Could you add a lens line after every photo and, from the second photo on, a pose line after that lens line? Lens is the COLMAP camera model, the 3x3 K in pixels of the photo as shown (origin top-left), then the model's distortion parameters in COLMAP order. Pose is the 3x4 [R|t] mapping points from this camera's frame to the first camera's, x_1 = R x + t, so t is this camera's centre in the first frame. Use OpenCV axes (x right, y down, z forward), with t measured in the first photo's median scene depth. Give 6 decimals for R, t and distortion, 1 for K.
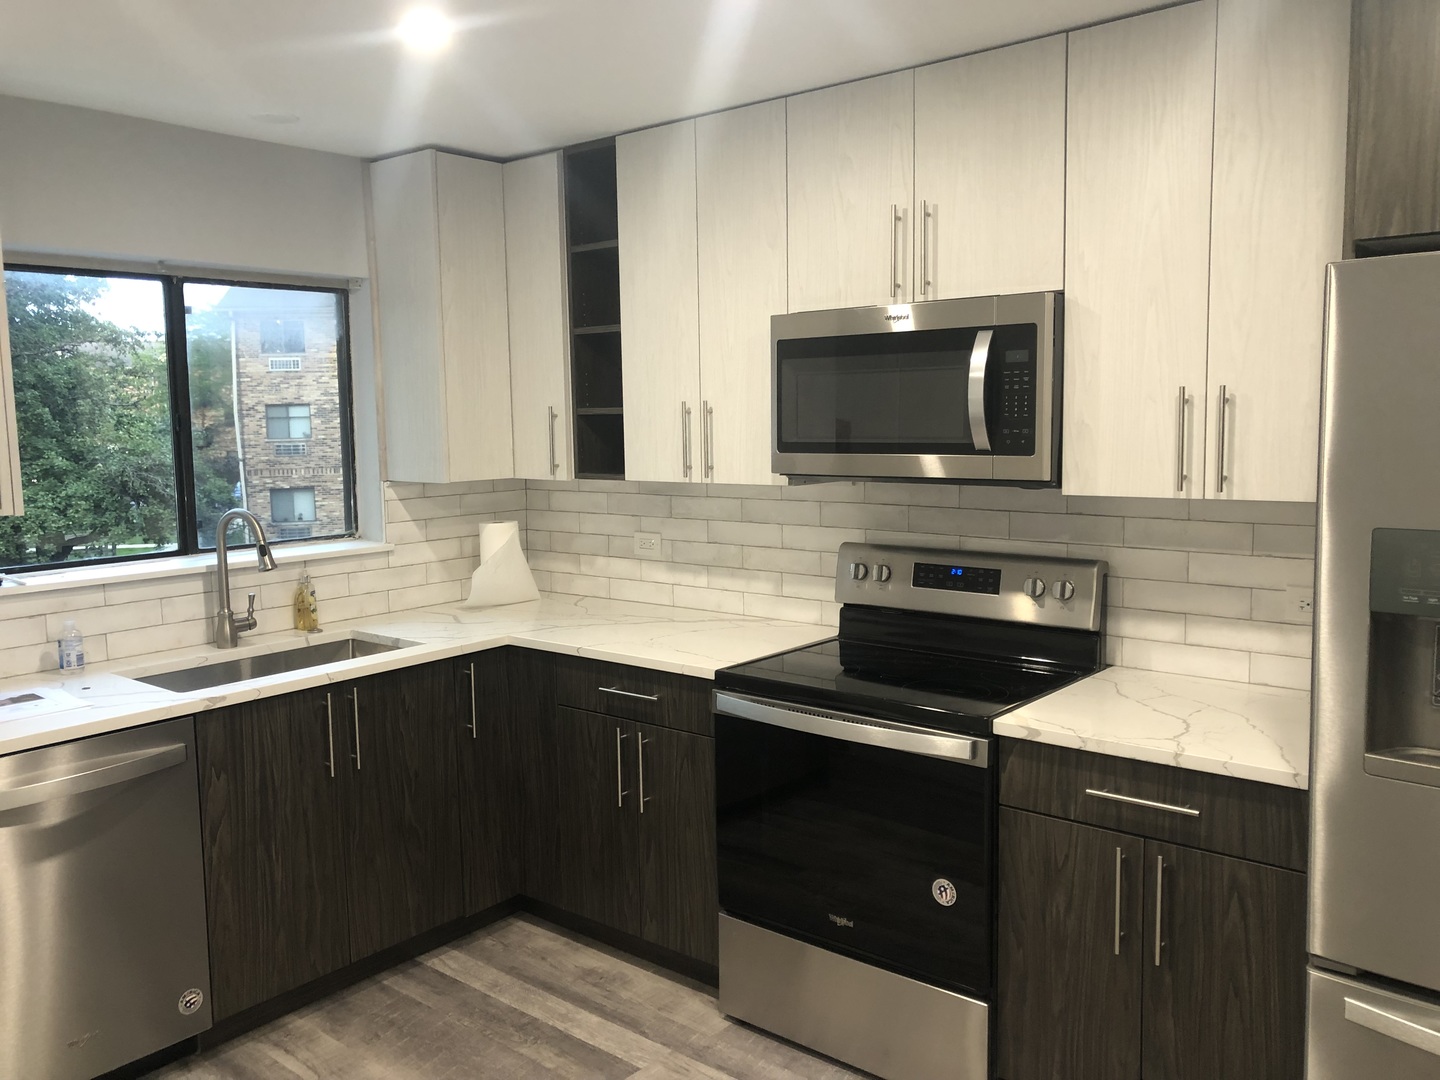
lens RADIAL K [[1174.5, 0, 719.1], [0, 1174.5, 533.9], [0, 0, 1]] dist [0.006456, -0.008819]
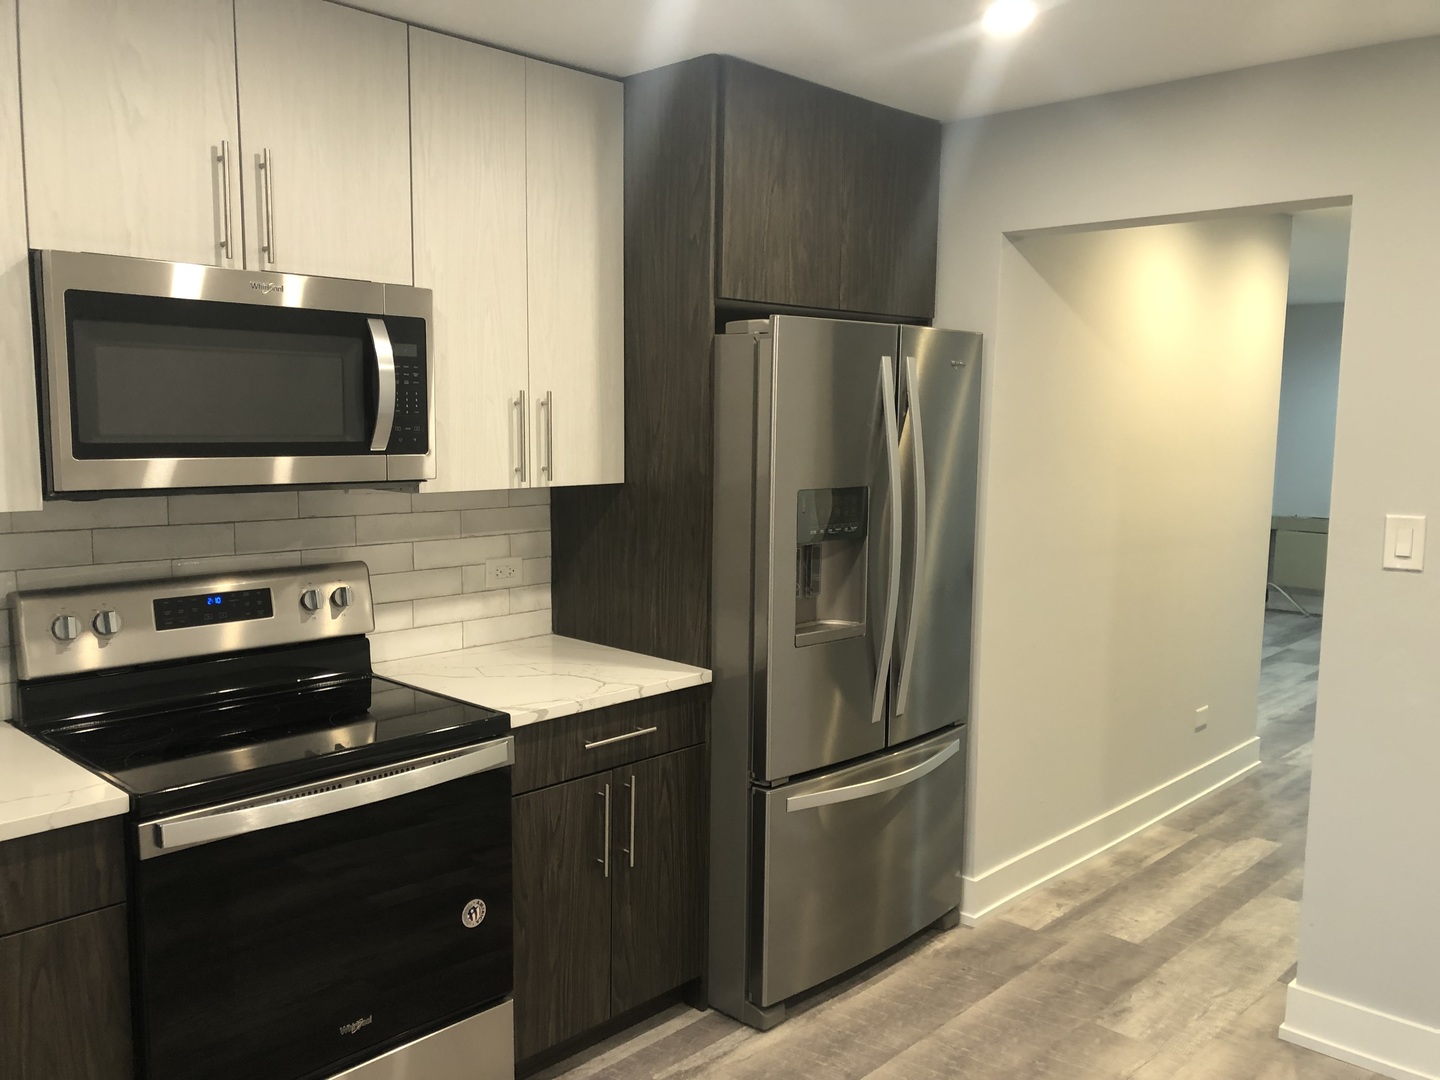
lens RADIAL K [[1174.5, 0, 720.5], [0, 1174.5, 546.0], [0, 0, 1]] dist [0.006456, -0.008819]
pose [[0.049522, -0.096142, 0.994135, -0.698022], [0.090748, 0.991672, 0.091384, -0.057301], [-0.994642, 0.085691, 0.057834, 0.703164]]
